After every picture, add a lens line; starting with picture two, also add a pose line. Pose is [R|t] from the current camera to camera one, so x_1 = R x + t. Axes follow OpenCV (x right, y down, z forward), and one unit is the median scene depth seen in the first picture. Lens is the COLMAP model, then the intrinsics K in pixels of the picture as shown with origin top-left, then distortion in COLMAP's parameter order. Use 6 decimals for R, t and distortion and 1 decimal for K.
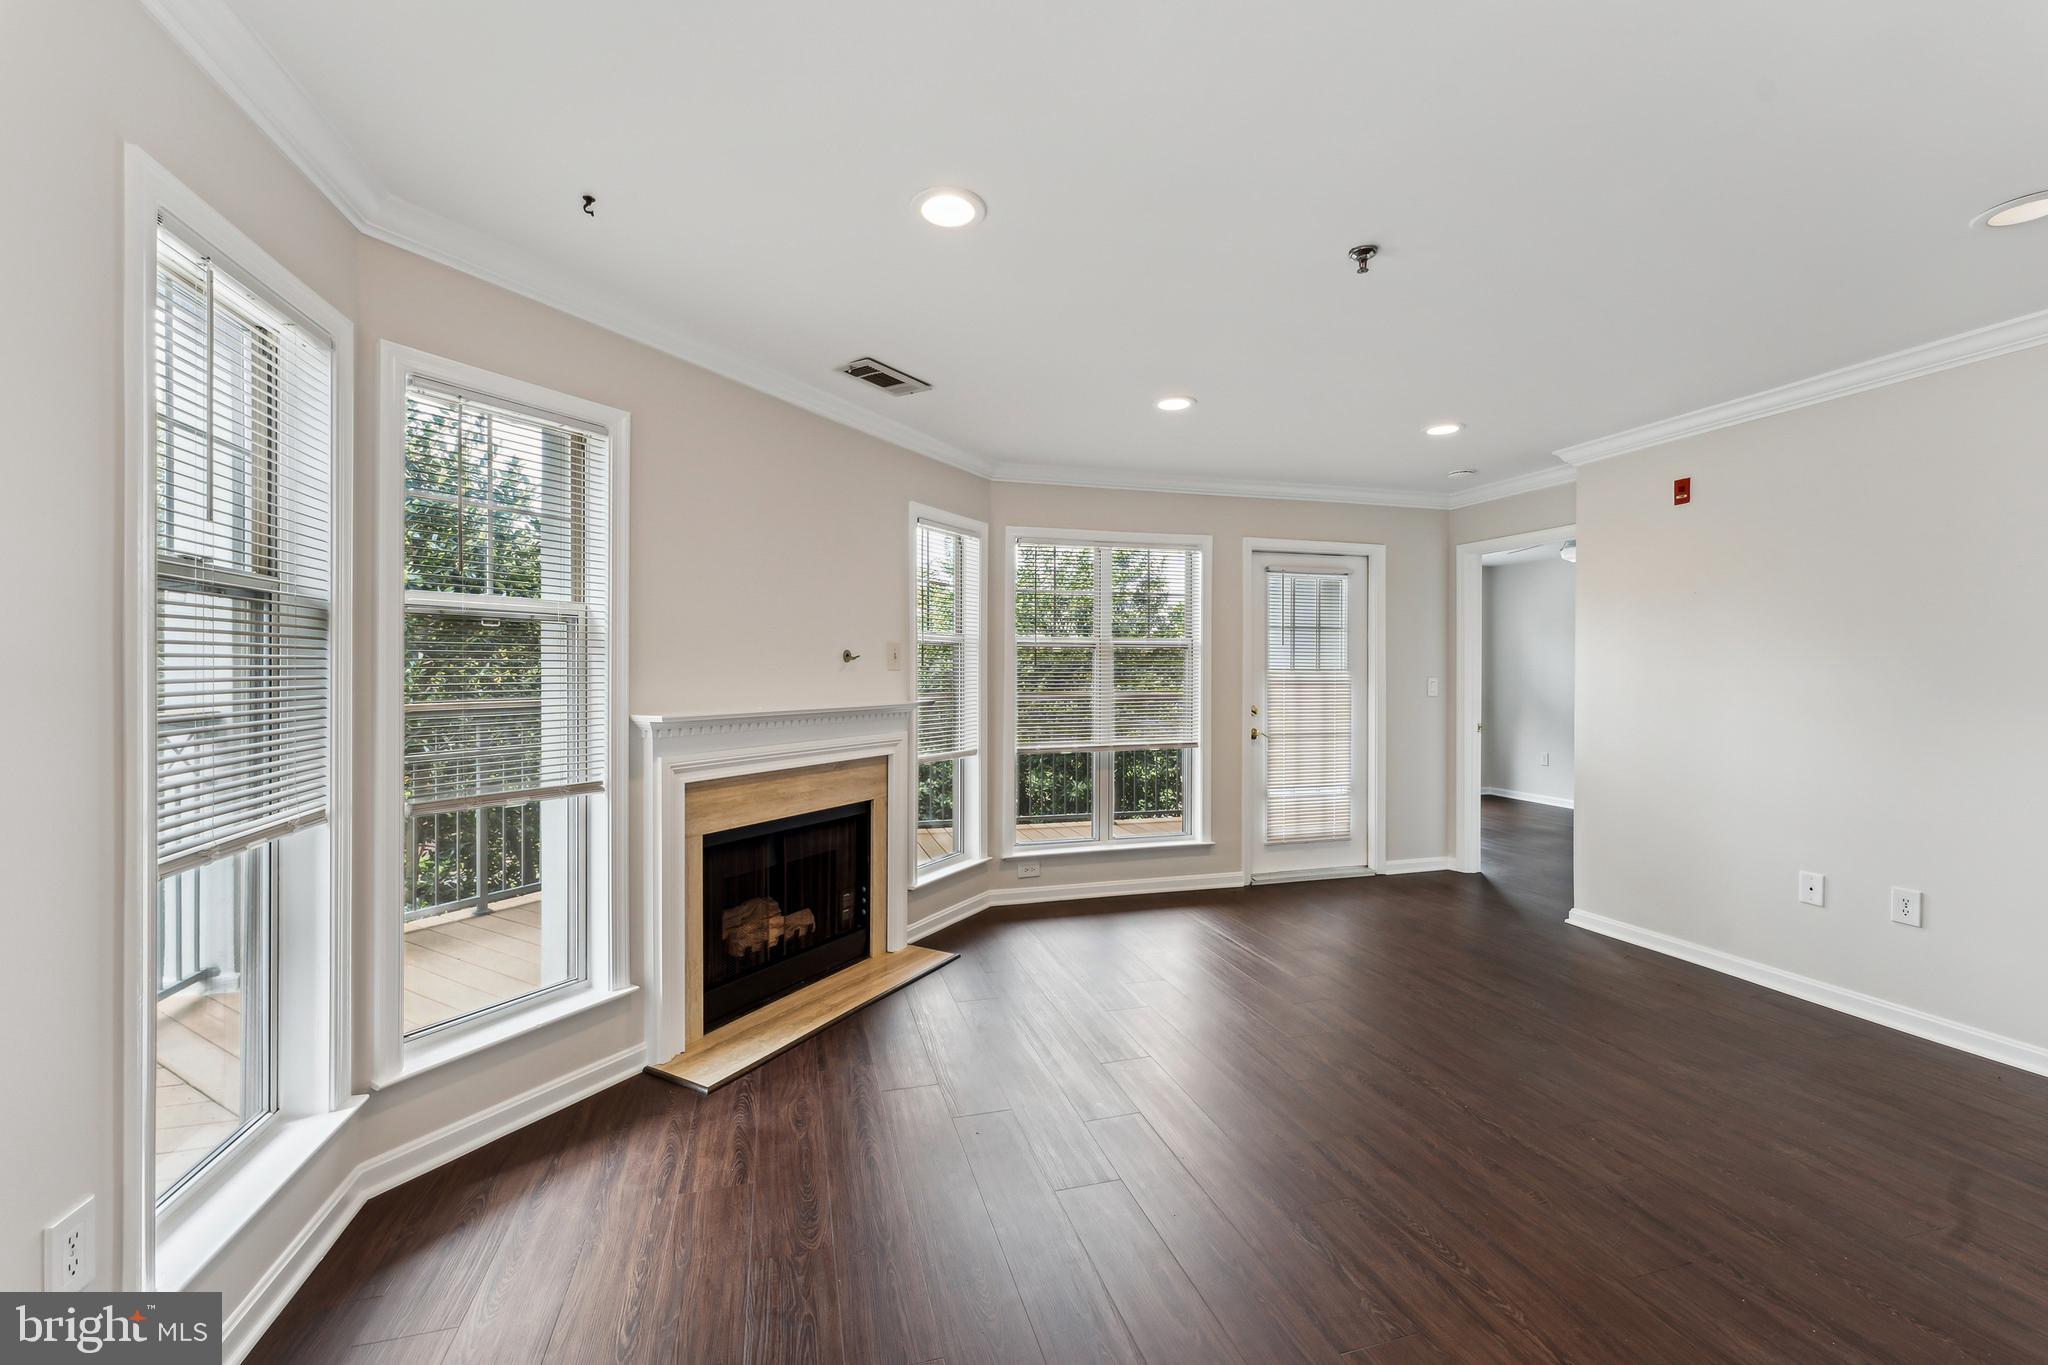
lens RADIAL K [[839.2, 0, 995.1], [0, 839.2, 683.2], [0, 0, 1]] dist [0.001186, 0.001847]
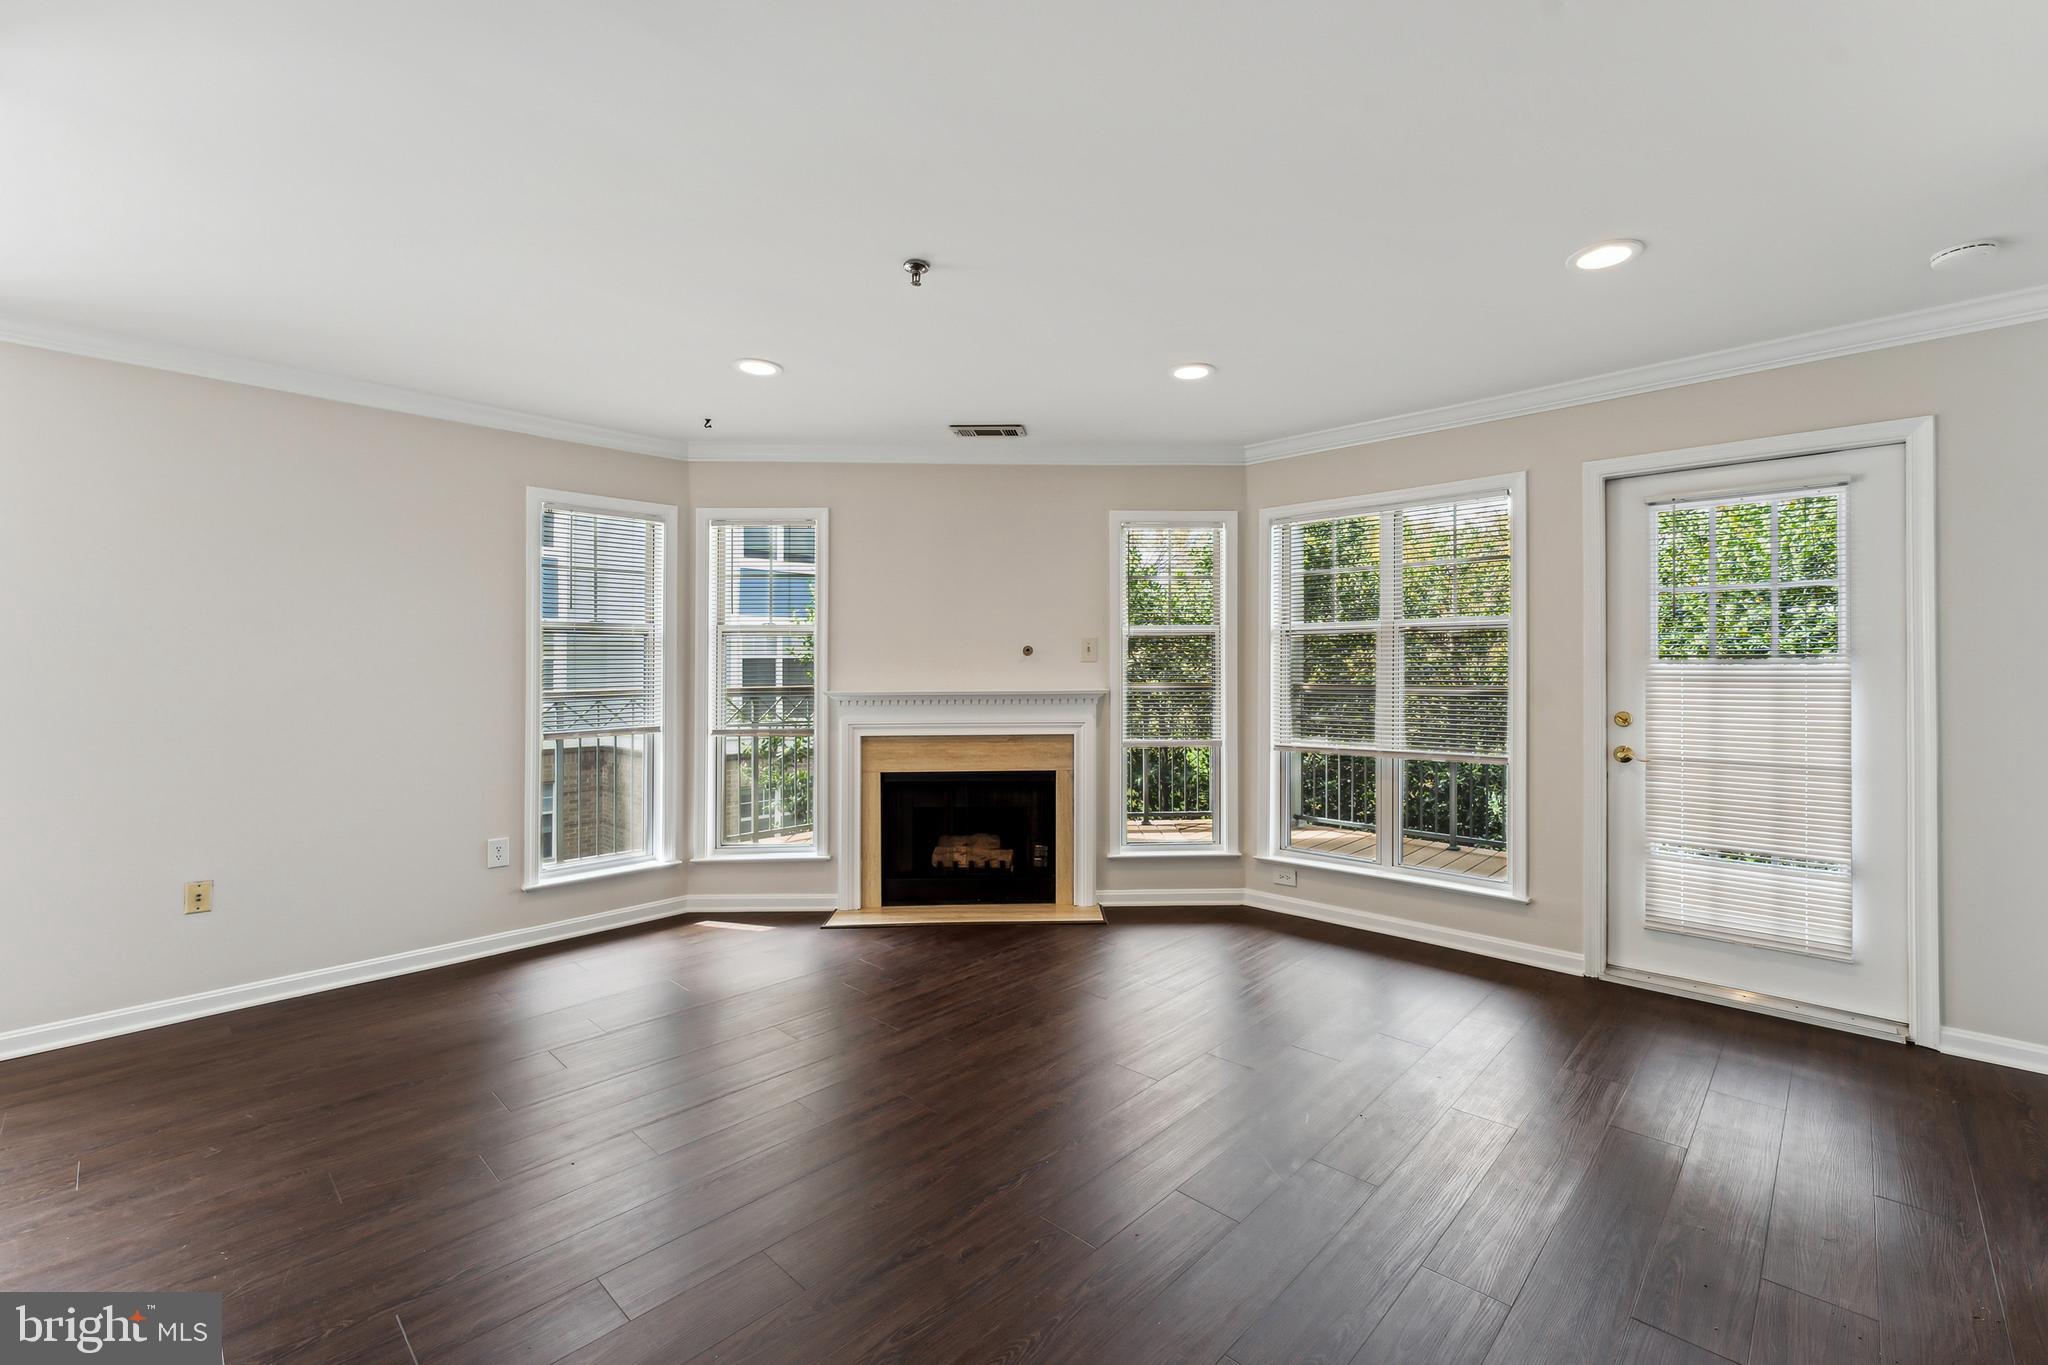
lens RADIAL K [[839.2, 0, 1011.4], [0, 839.2, 665.8], [0, 0, 1]] dist [0.001186, 0.001847]
pose [[0.518614, -0.004201, -0.854998, 0.792667], [-0.007791, 0.999923, -0.009639, 0.001596], [0.854973, 0.011660, 0.518541, 0.310365]]
